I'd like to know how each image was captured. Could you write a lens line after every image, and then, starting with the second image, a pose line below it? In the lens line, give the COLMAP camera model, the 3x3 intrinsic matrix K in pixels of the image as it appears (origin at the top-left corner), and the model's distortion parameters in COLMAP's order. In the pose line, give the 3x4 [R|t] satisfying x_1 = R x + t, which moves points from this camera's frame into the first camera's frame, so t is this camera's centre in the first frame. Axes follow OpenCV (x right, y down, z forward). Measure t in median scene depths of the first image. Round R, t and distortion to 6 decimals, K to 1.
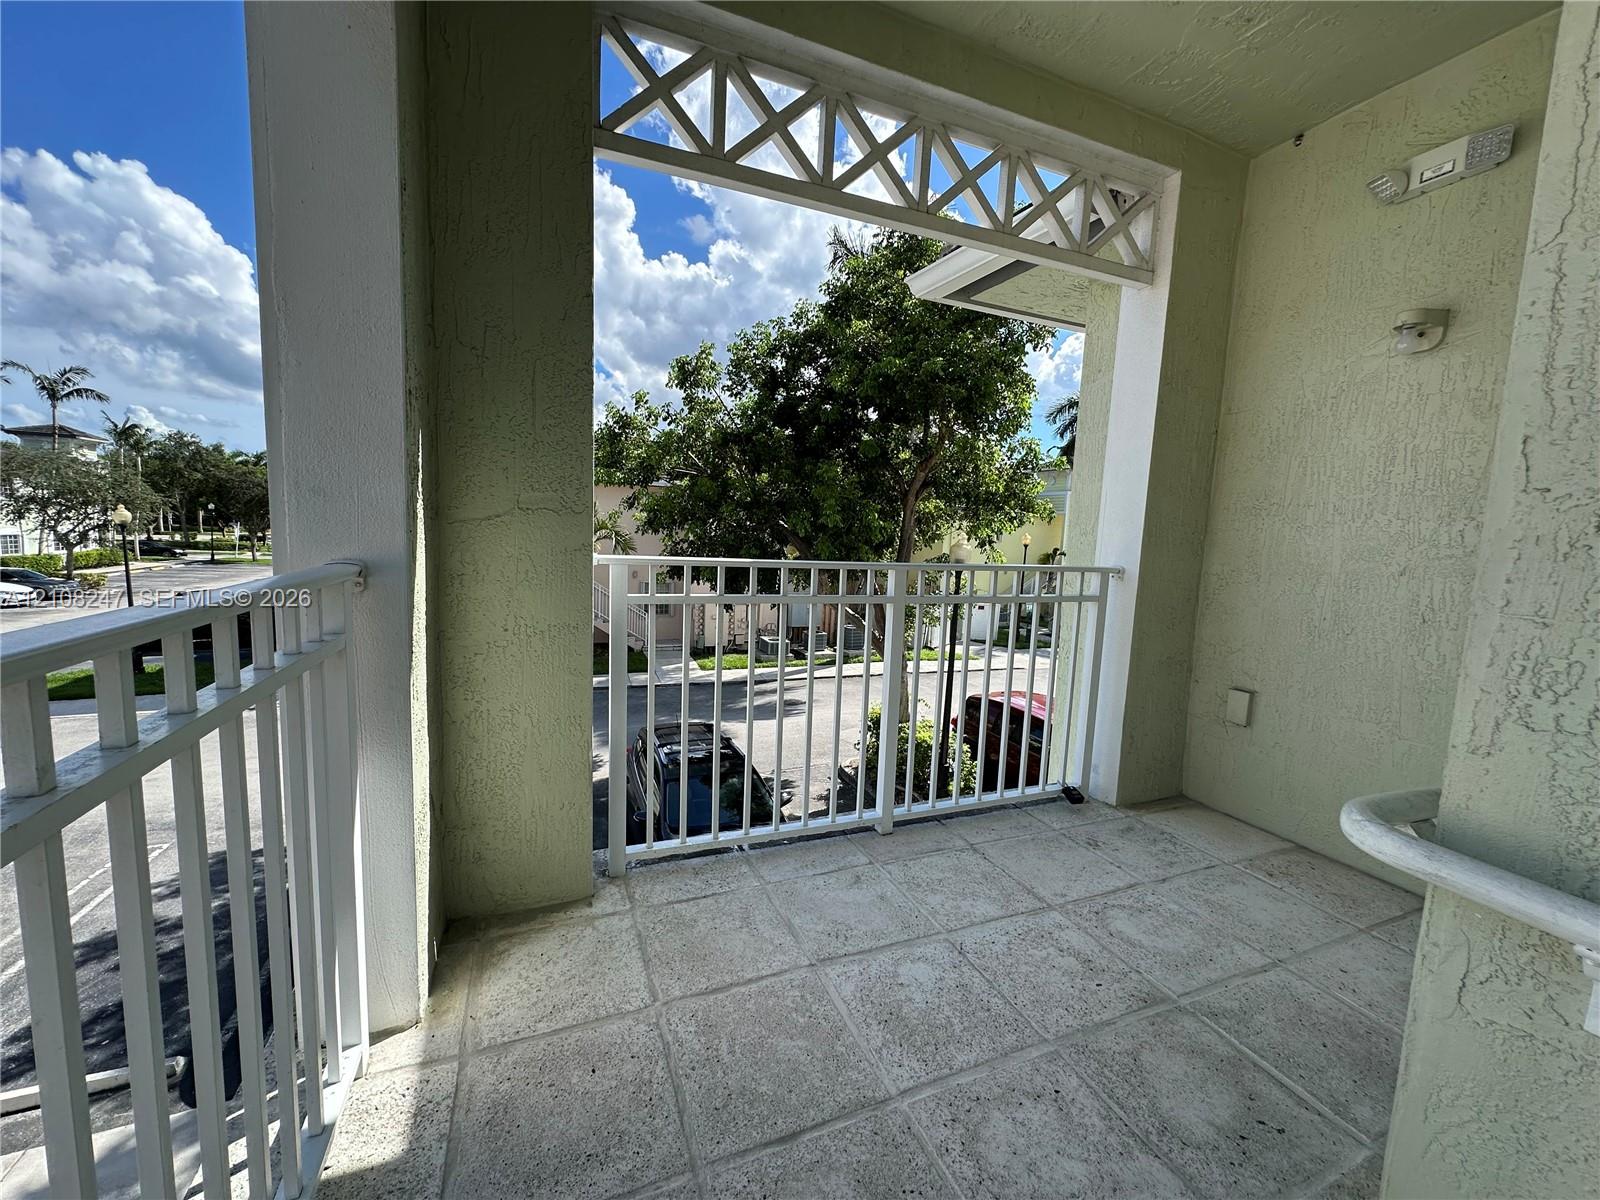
lens RADIAL K [[644.2, 0, 798.3], [0, 644.2, 599.8], [0, 0, 1]] dist [0.000027, 0.000107]
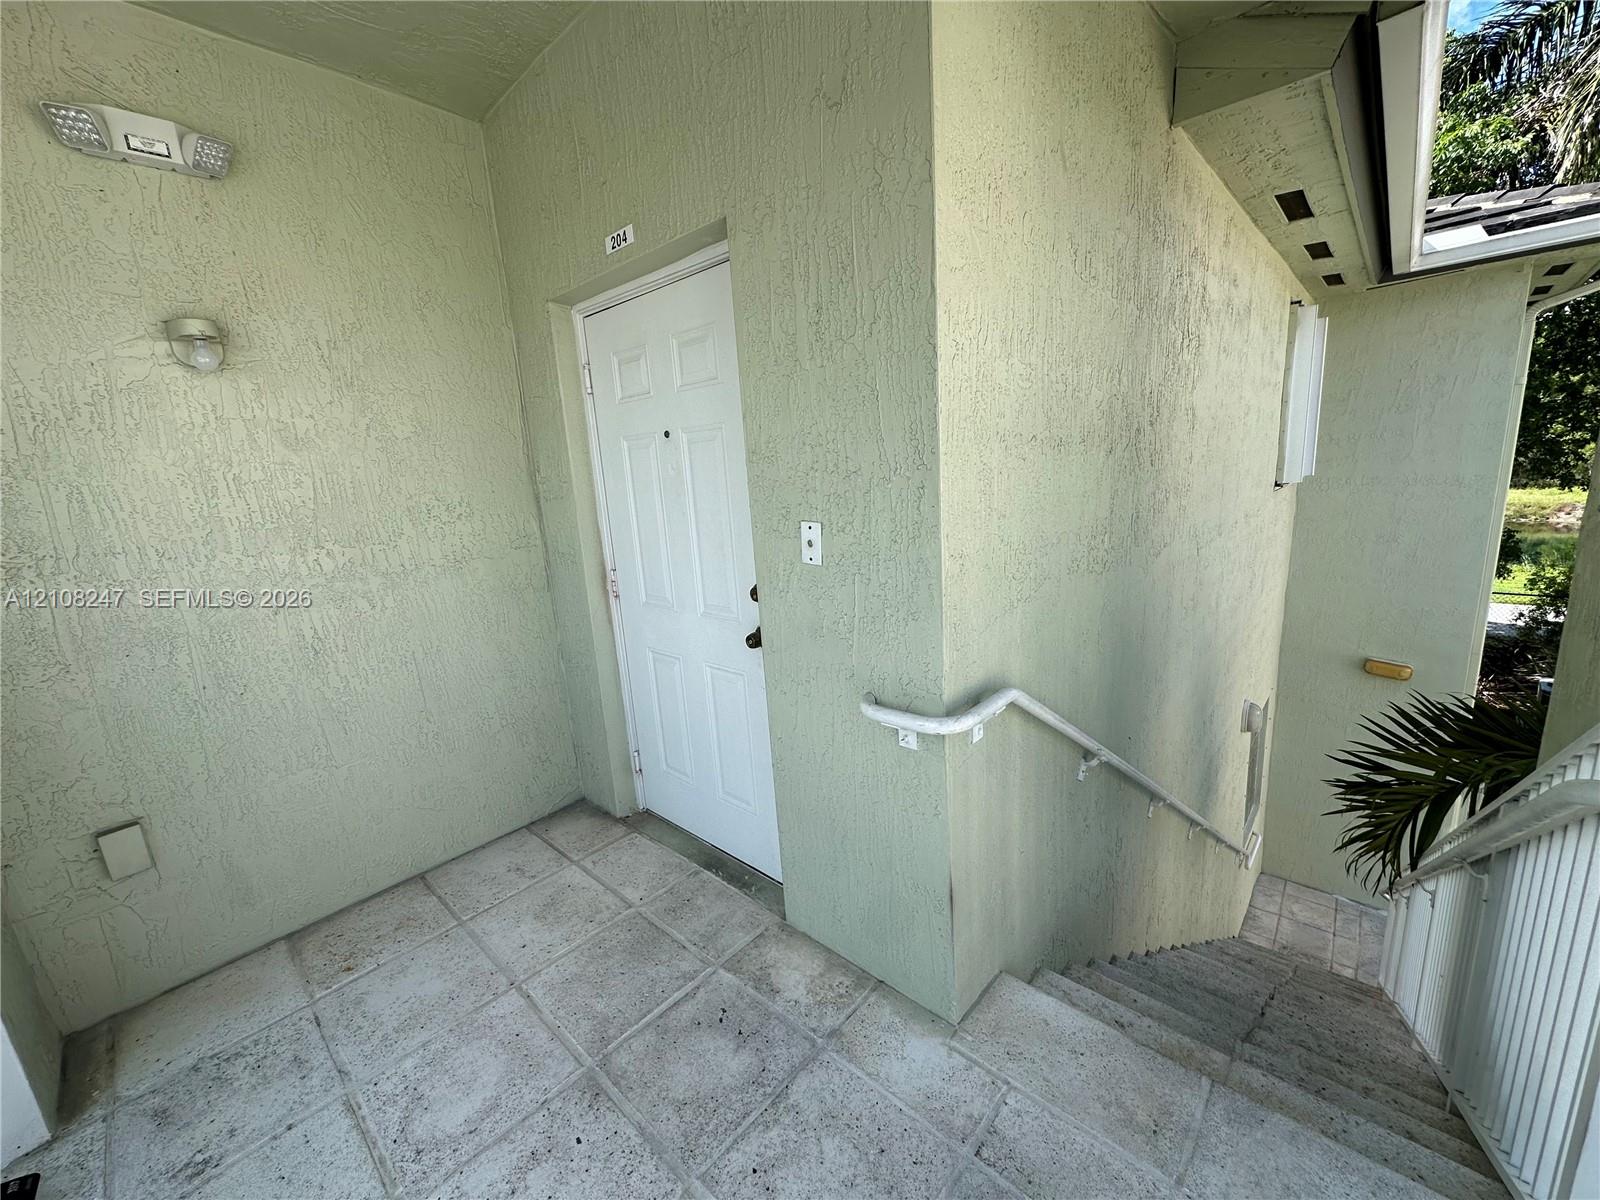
lens RADIAL K [[644.2, 0, 798.3], [0, 644.2, 599.8], [0, 0, 1]] dist [0.000027, 0.000107]
pose [[-0.425179, -0.202708, 0.882118, -0.207648], [0.147328, 0.946101, 0.288423, -0.221982], [-0.893038, 0.252592, -0.372398, 0.689372]]
